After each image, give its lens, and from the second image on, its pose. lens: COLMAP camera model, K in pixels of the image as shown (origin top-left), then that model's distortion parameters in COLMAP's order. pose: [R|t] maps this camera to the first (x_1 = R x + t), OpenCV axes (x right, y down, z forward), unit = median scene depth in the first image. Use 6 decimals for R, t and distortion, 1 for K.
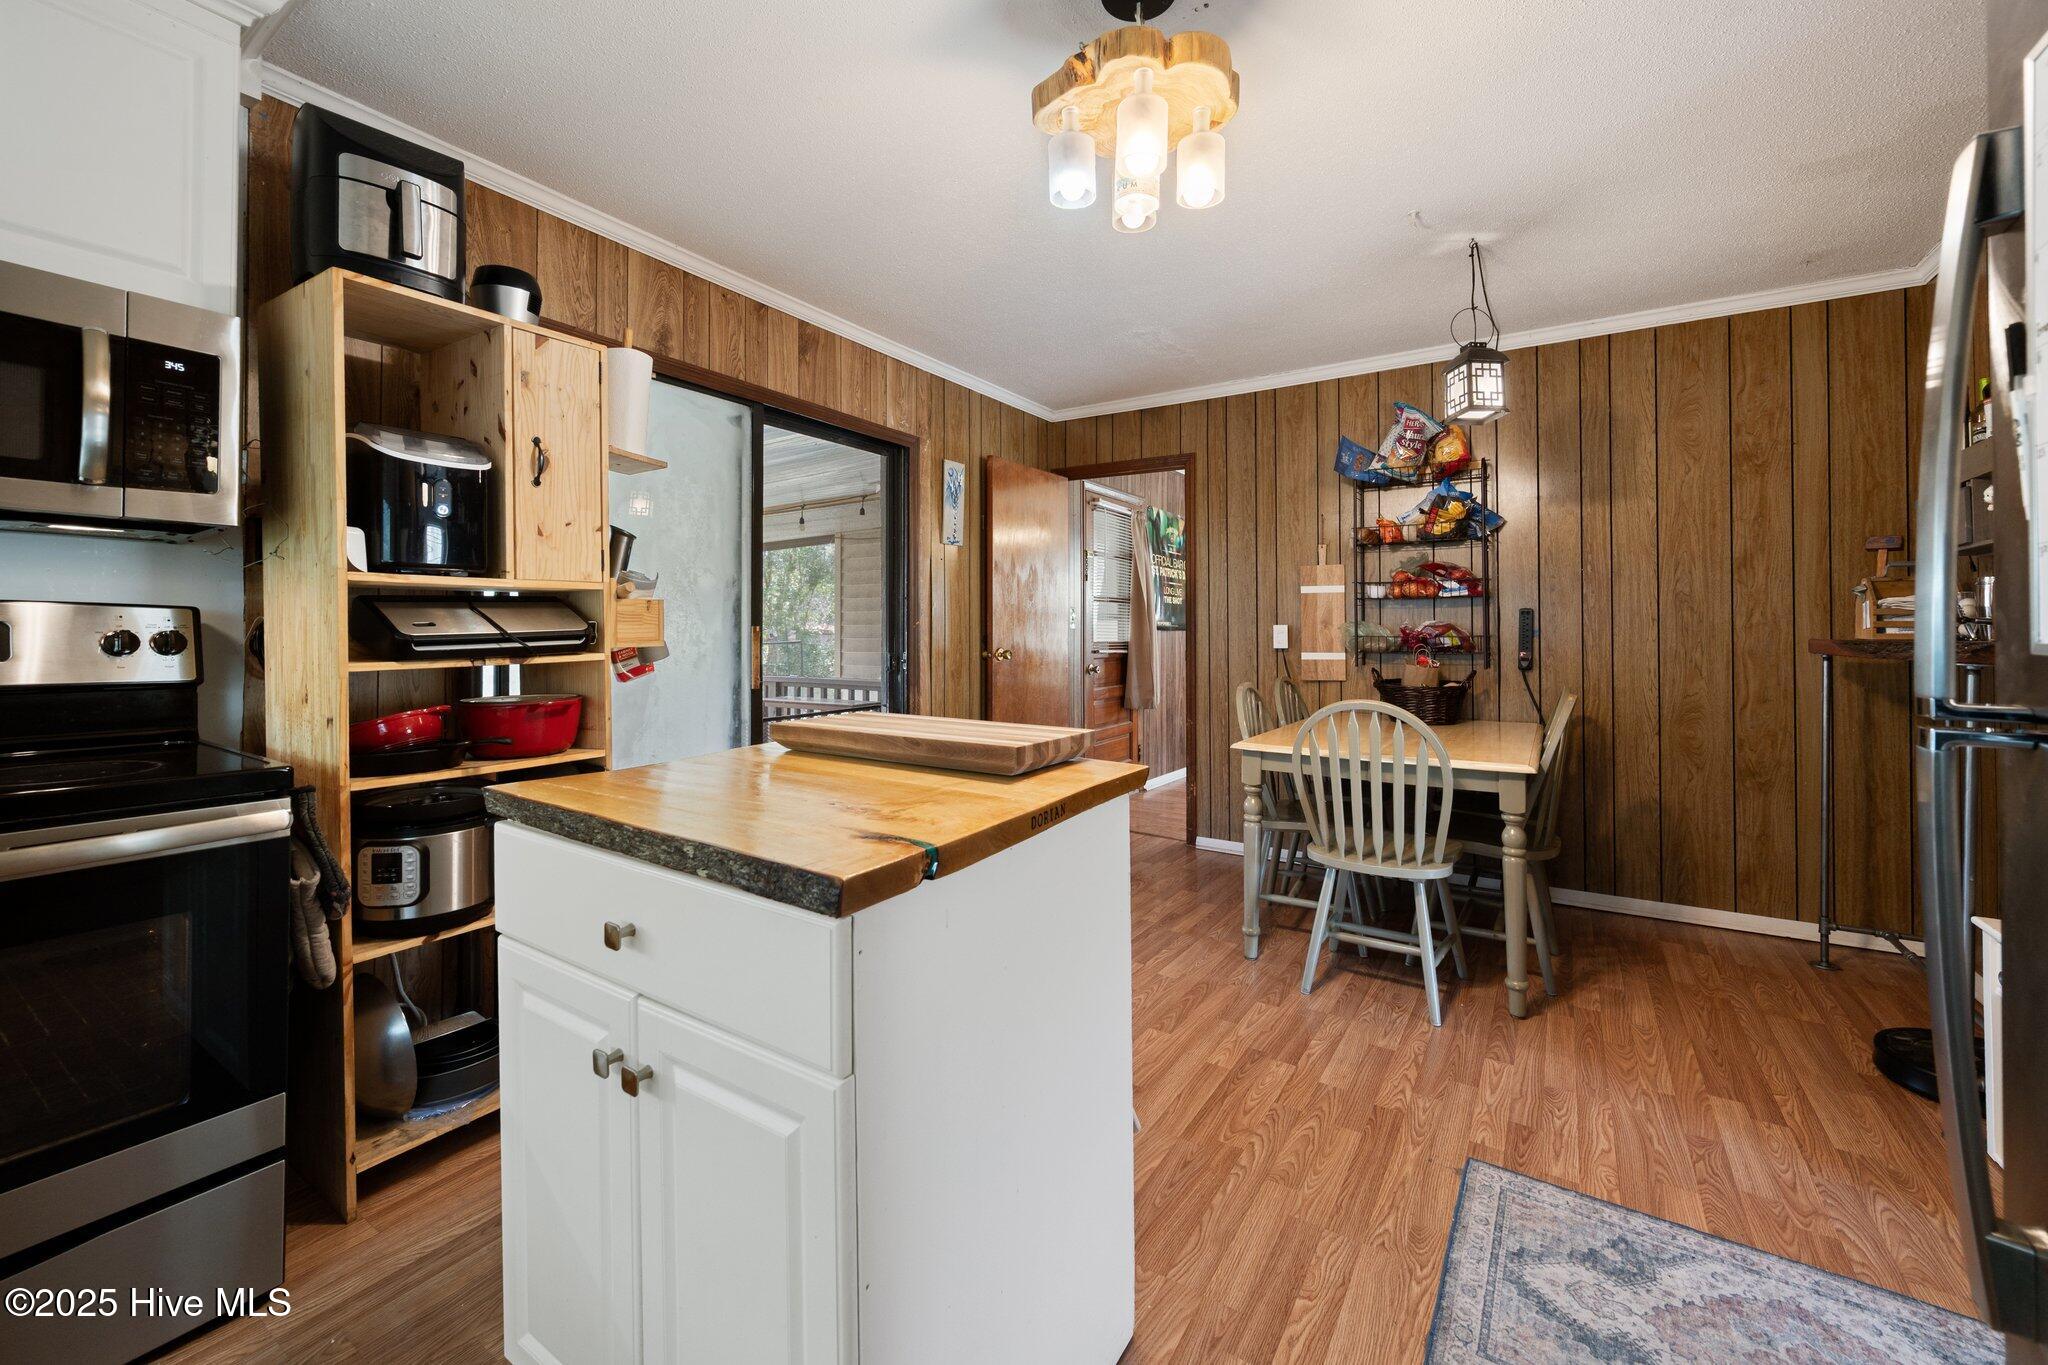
lens RADIAL K [[808.2, 0, 1040.3], [0, 808.2, 634.0], [0, 0, 1]] dist [-0.002230, -0.000795]
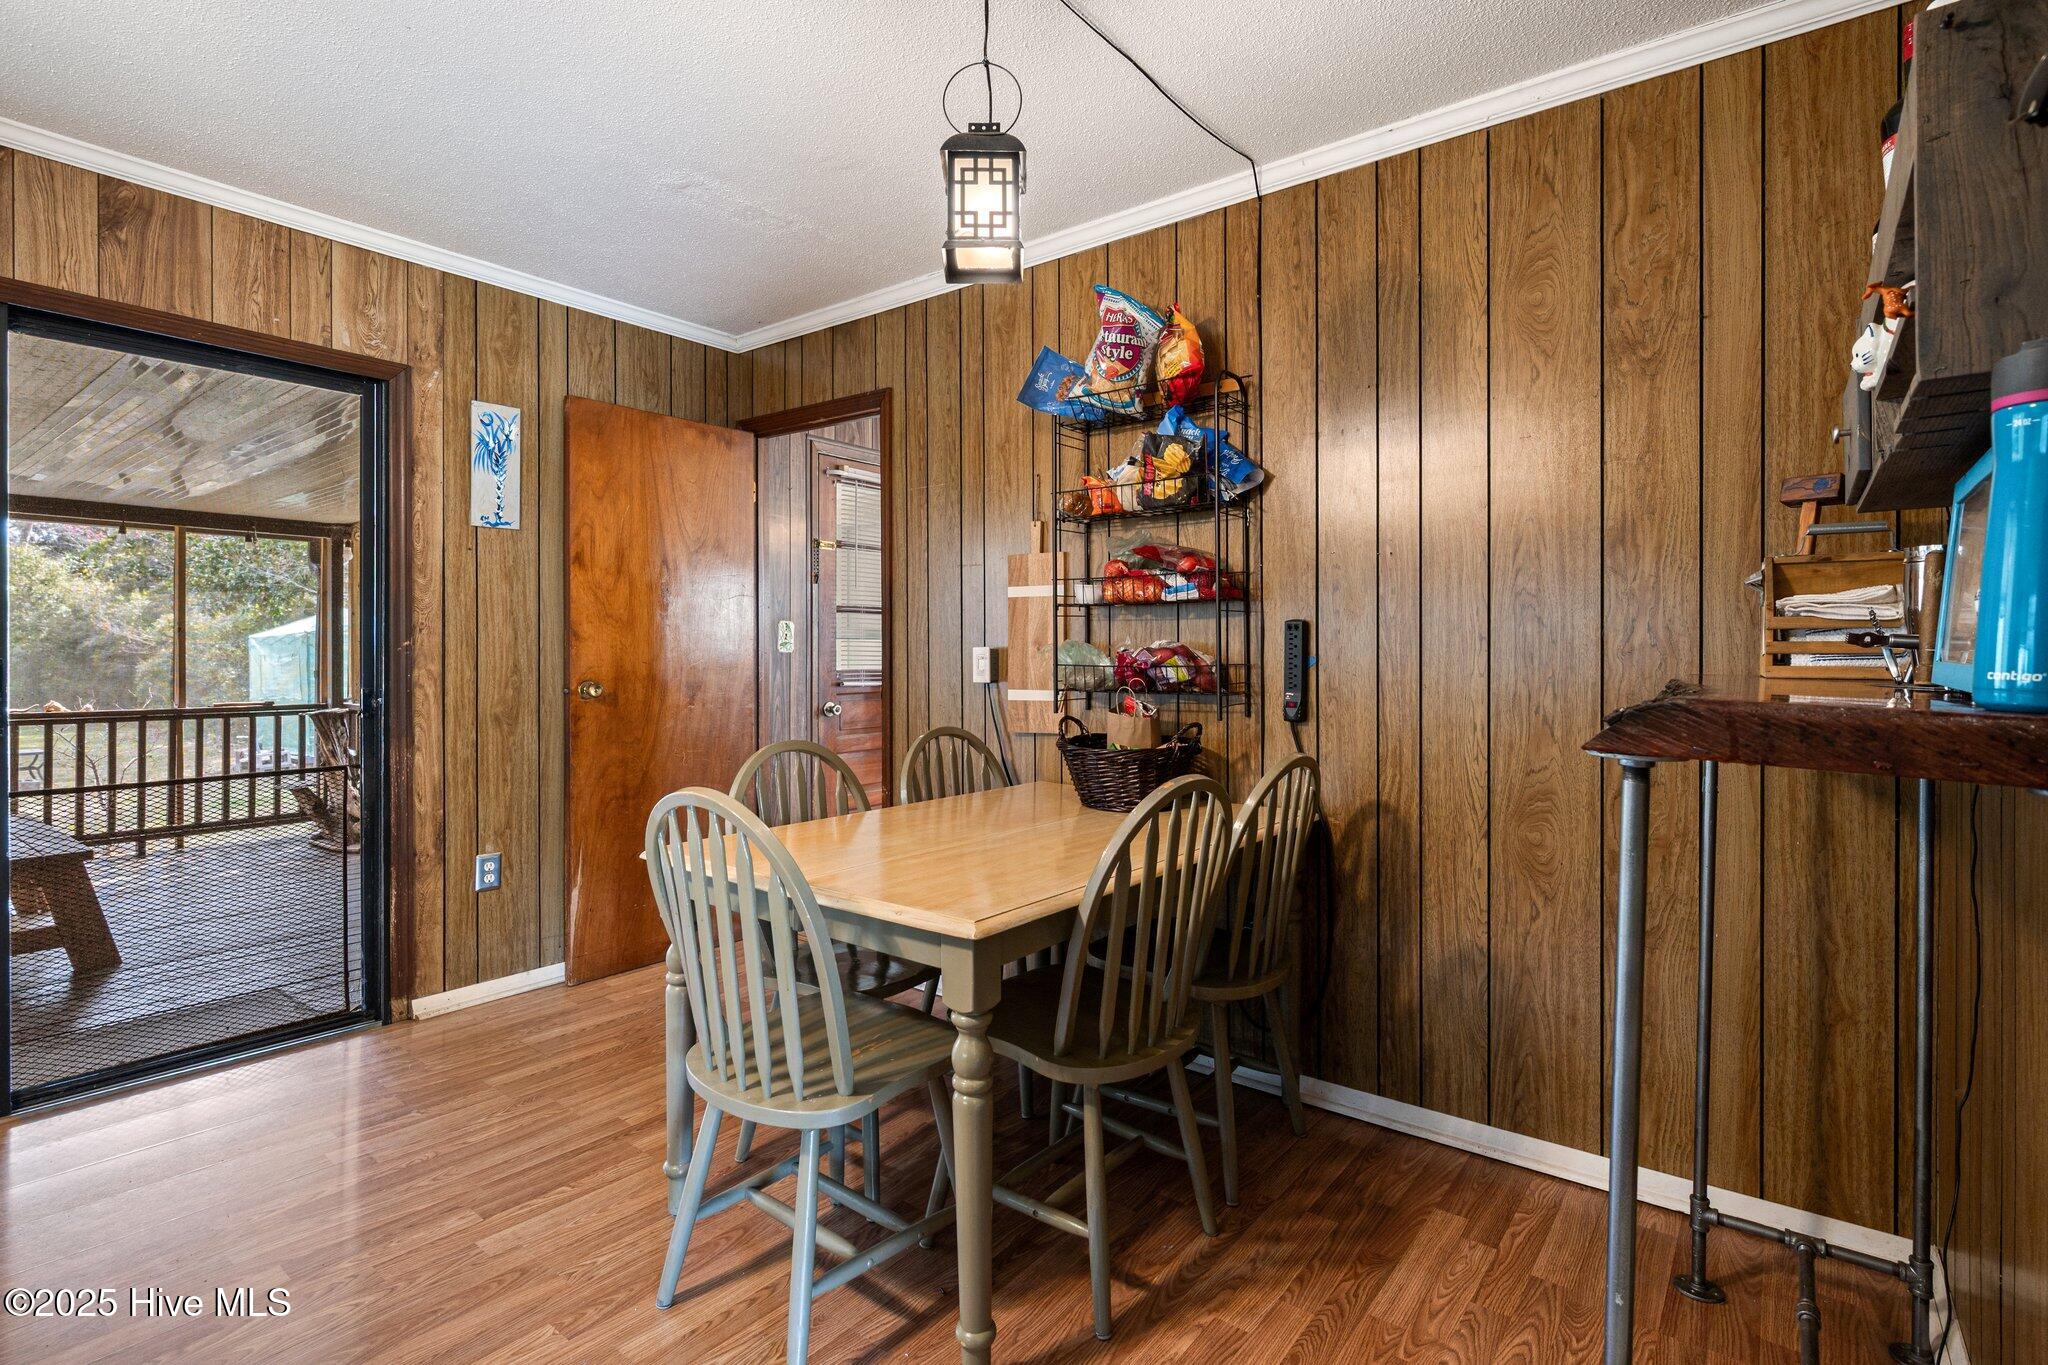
lens RADIAL K [[978.5, 0, 1017.5], [0, 978.5, 669.8], [0, 0, 1]] dist [-0.002763, -0.000625]
pose [[0.996178, 0.002463, -0.087307, 0.486825], [-0.001188, 0.999892, 0.014646, -0.005196], [0.087334, -0.014486, 0.996074, 0.271569]]
